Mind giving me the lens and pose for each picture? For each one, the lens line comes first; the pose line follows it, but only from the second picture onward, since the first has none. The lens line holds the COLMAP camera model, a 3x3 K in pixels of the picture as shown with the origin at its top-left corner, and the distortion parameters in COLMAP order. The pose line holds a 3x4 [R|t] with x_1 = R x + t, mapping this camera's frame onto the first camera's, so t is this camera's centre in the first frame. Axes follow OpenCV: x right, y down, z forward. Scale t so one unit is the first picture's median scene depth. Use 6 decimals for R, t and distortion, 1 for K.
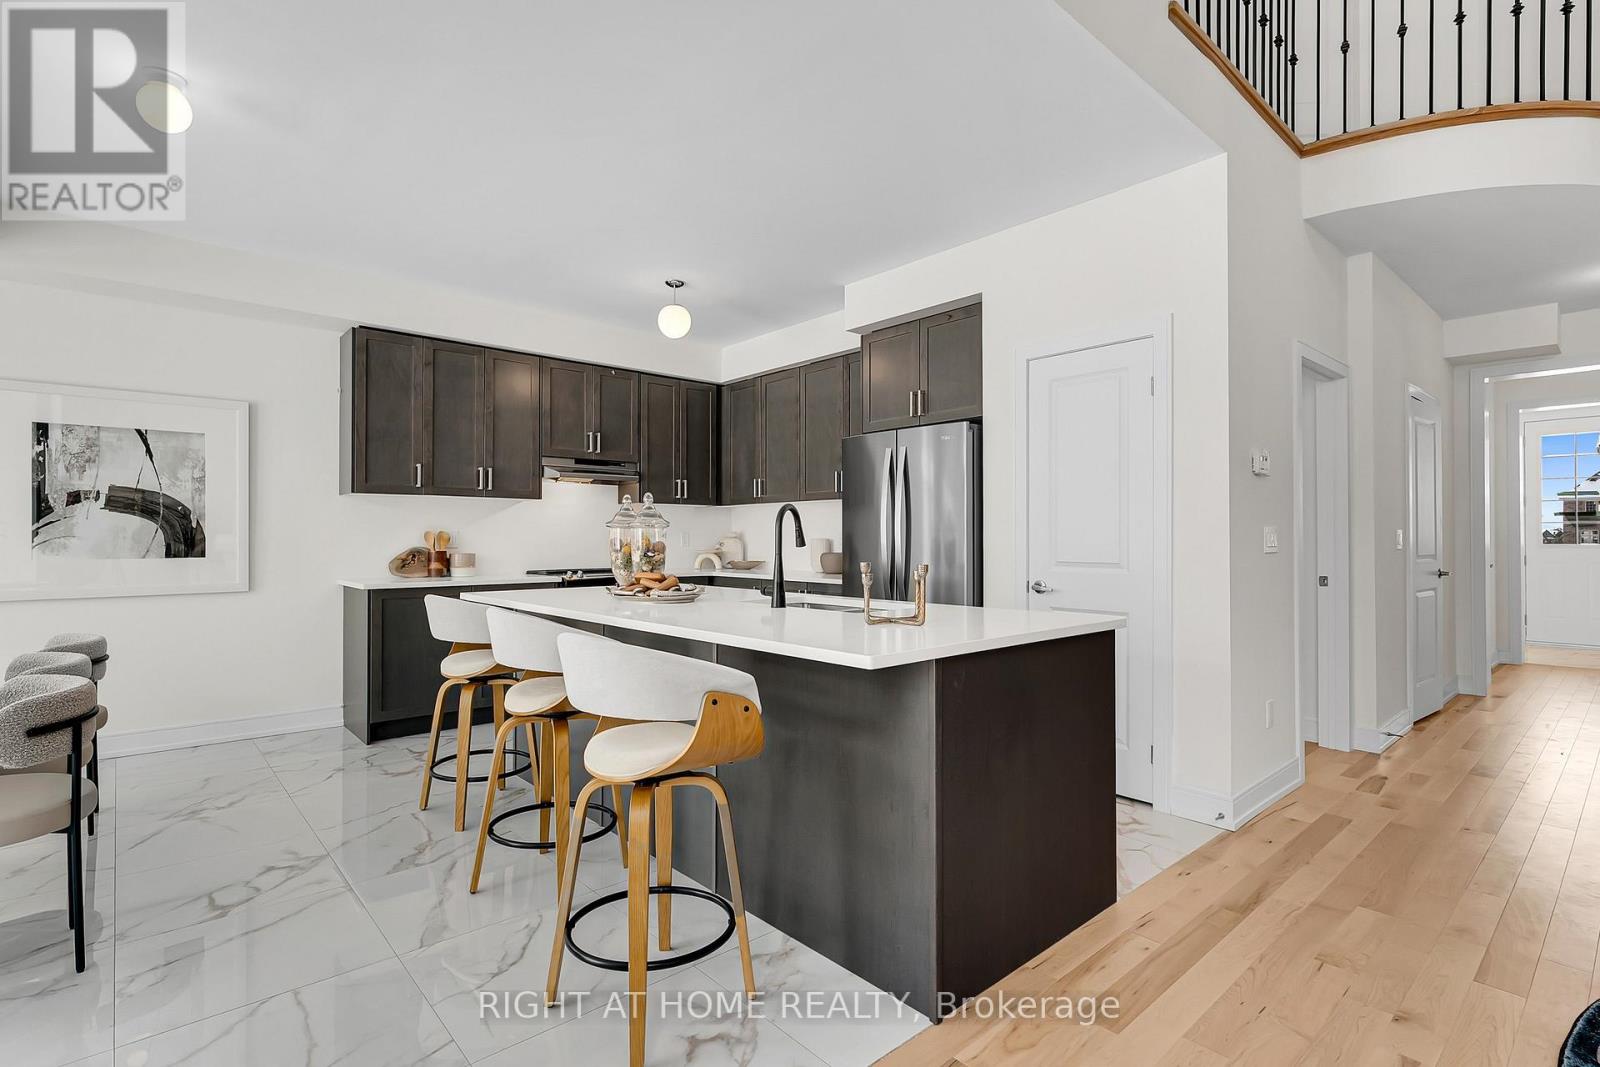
lens RADIAL K [[781.0, 0, 802.9], [0, 781.0, 533.5], [0, 0, 1]] dist [0.001526, -0.000354]
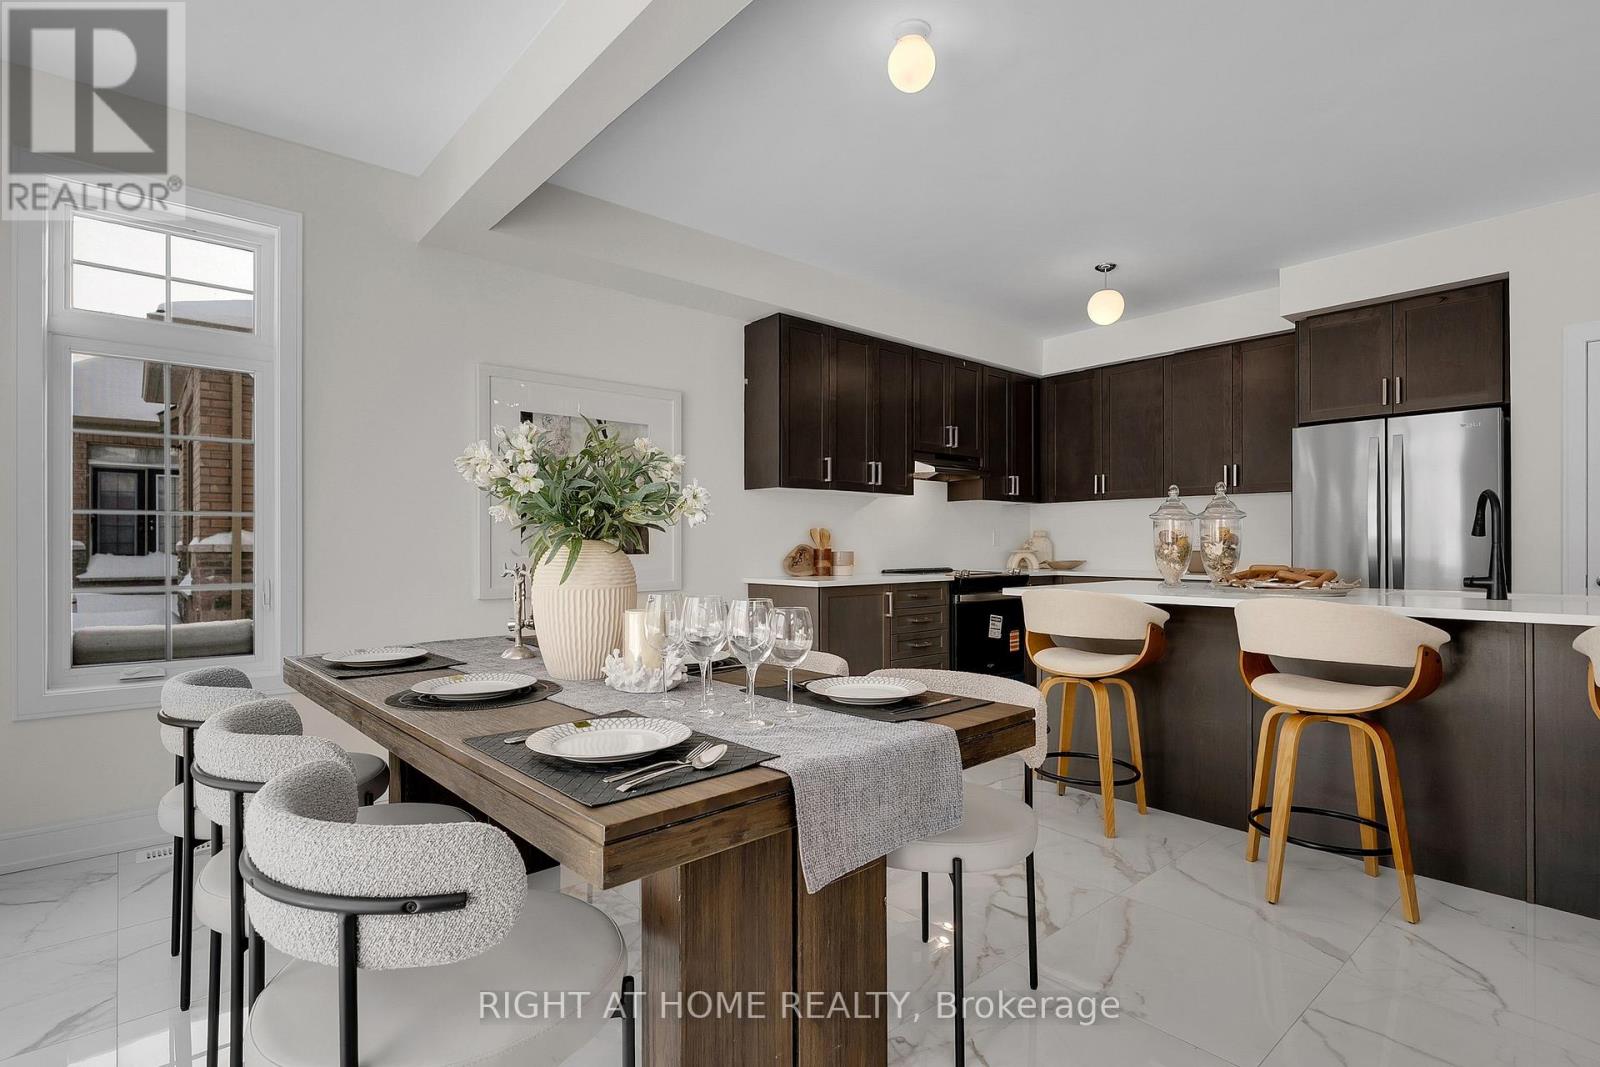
lens RADIAL K [[793.8, 0, 800.0], [0, 793.8, 533.5], [0, 0, 1]] dist [0.000662, -0.000488]
pose [[0.999954, -0.002904, 0.009158, -0.506027], [0.002977, 0.999964, -0.007962, 0.011330], [-0.009135, 0.007988, 0.999926, 0.026021]]
